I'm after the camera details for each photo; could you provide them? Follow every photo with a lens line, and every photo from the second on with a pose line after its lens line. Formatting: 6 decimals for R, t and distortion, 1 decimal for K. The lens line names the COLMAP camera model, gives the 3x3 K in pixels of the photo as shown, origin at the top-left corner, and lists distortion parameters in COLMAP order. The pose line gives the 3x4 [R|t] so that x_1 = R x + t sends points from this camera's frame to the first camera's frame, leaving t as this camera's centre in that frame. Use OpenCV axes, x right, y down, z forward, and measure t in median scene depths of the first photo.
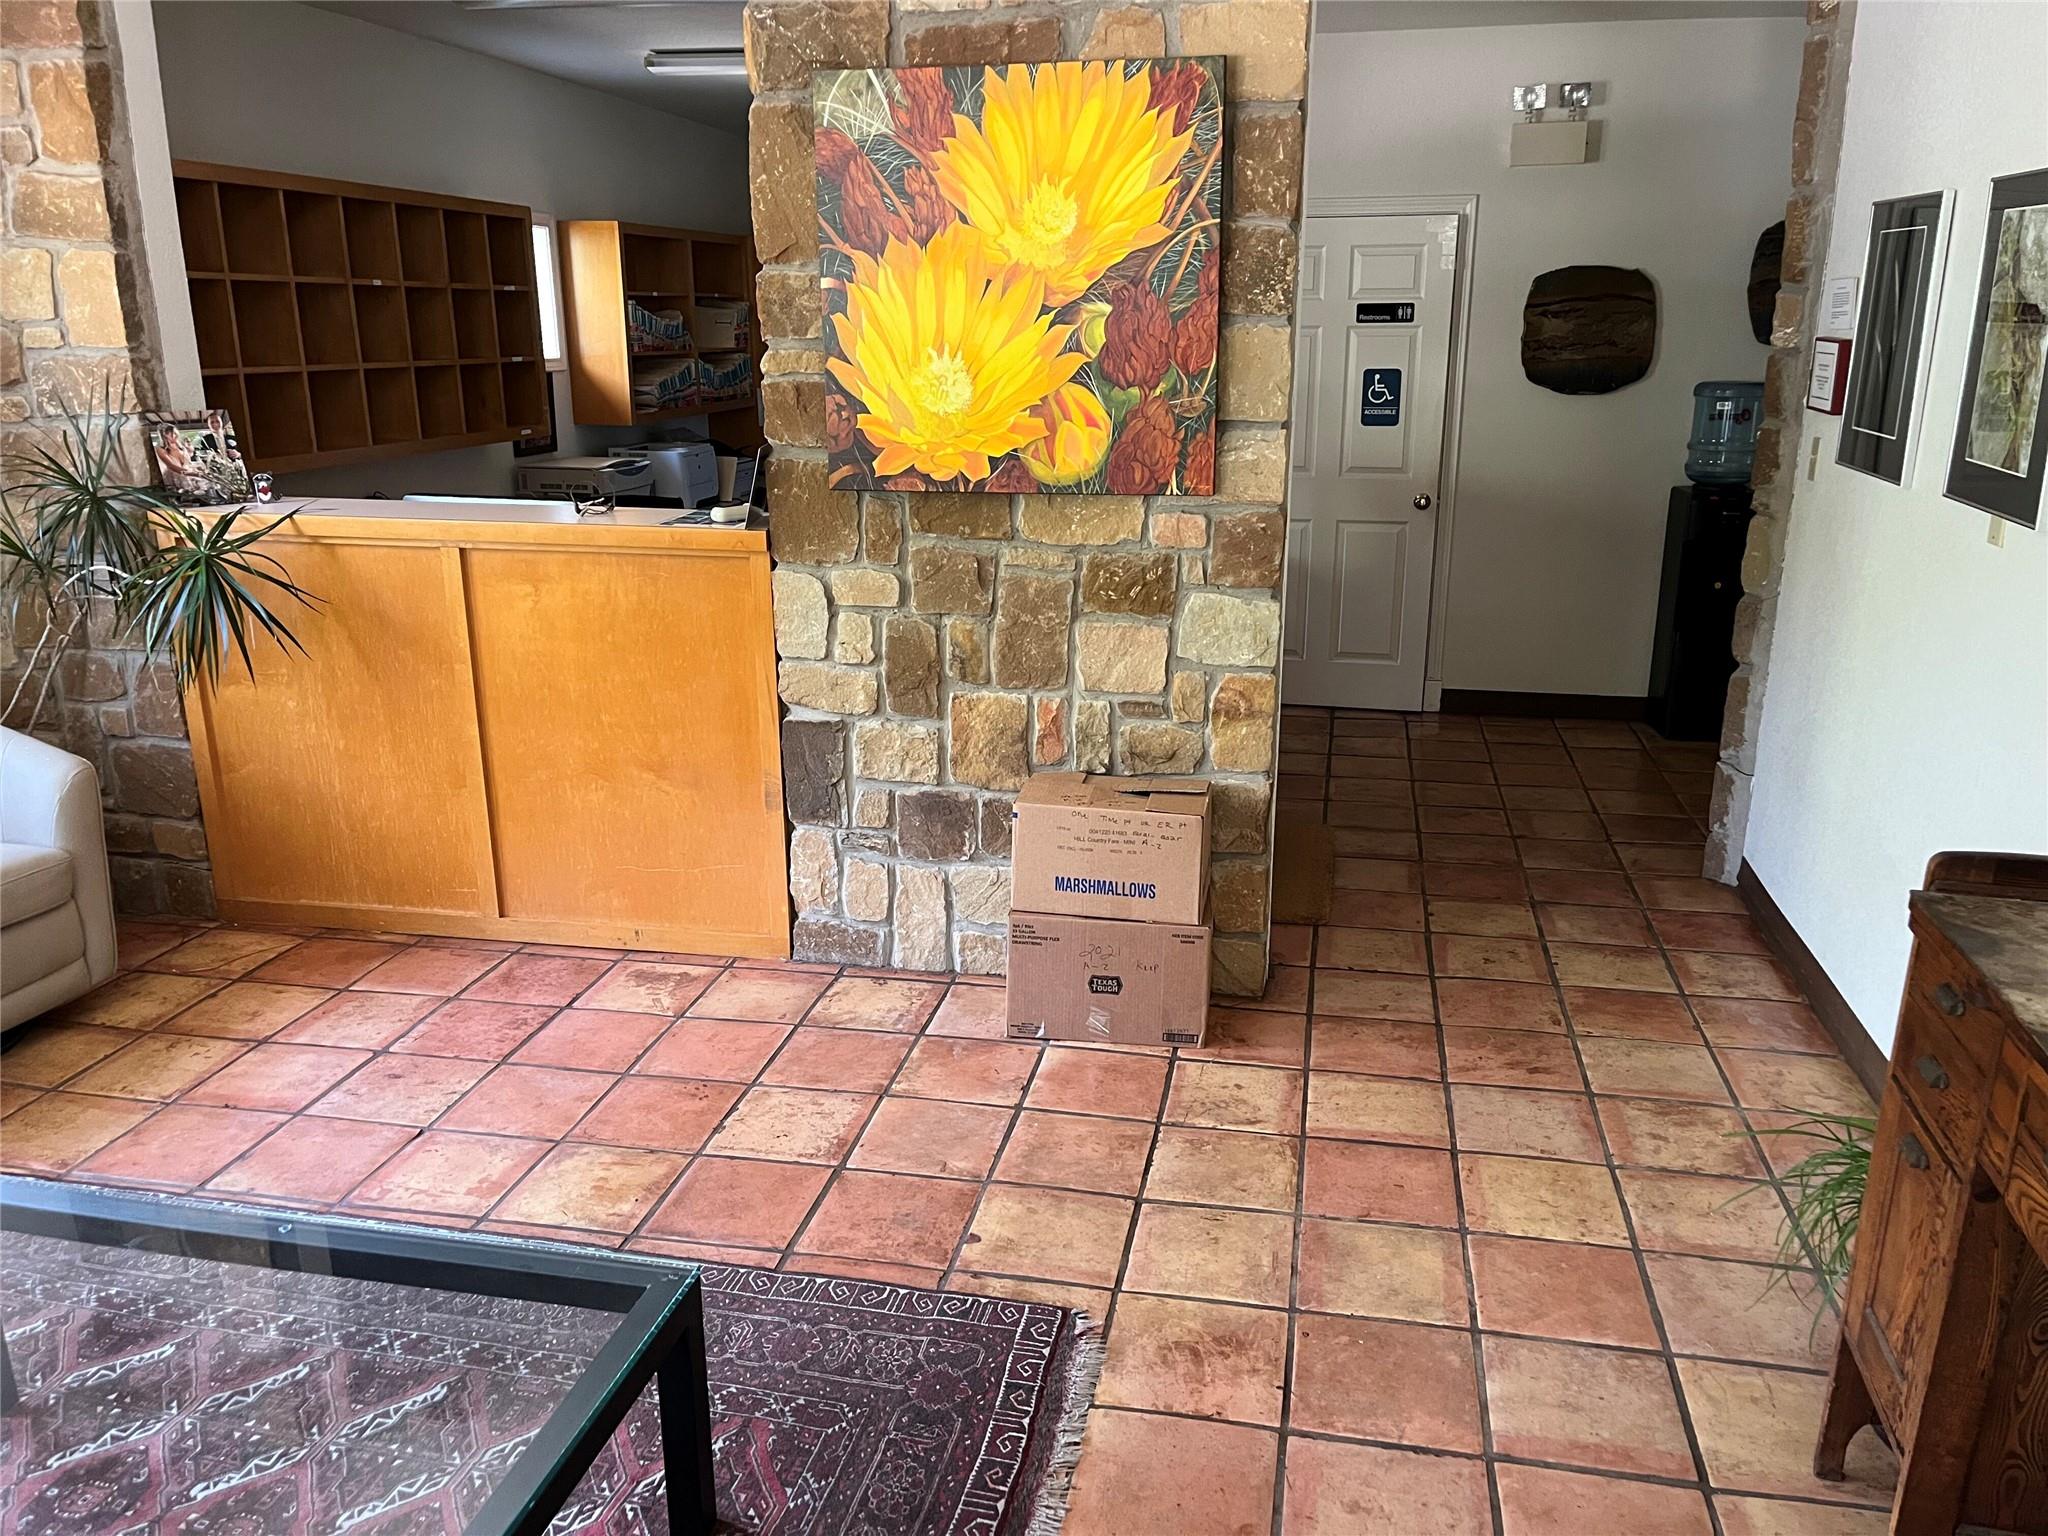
lens RADIAL K [[1539.7, 0, 1032.5], [0, 1539.7, 772.7], [0, 0, 1]] dist [0.030452, 0.001355]
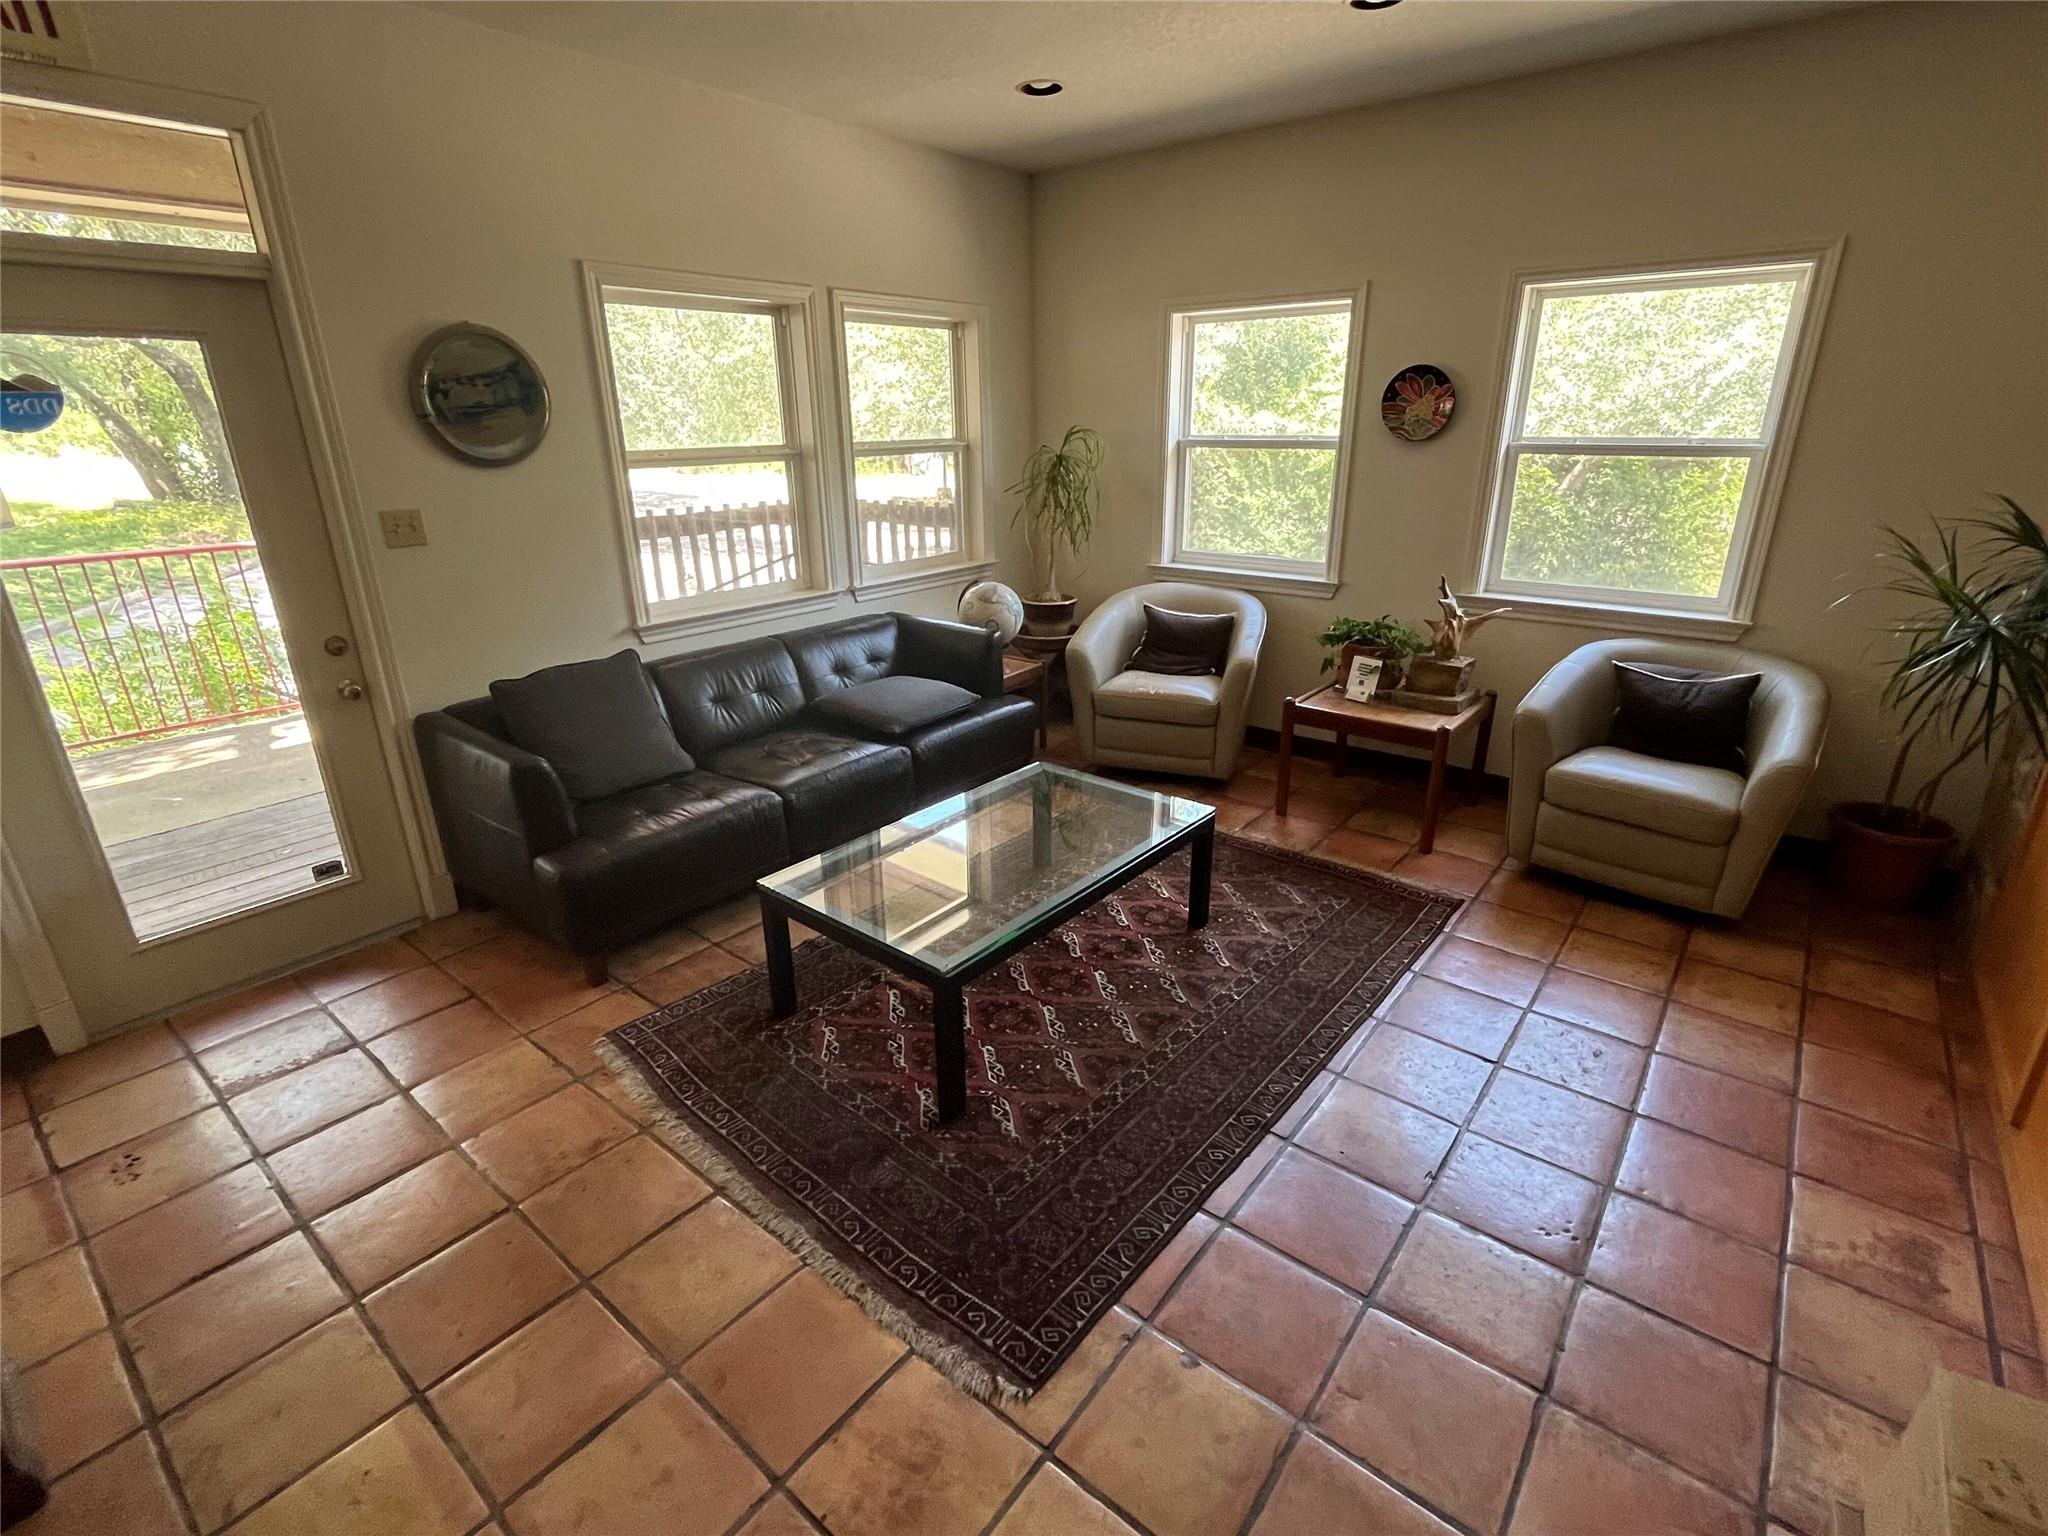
lens RADIAL K [[962.4, 0, 1022.5], [0, 962.4, 768.1], [0, 0, 1]] dist [0.002639, -0.000045]
pose [[-0.461624, 0.310309, -0.831030, 0.277127], [-0.236278, 0.859966, 0.452362, -0.185054], [0.855030, 0.405176, -0.323661, 0.674555]]
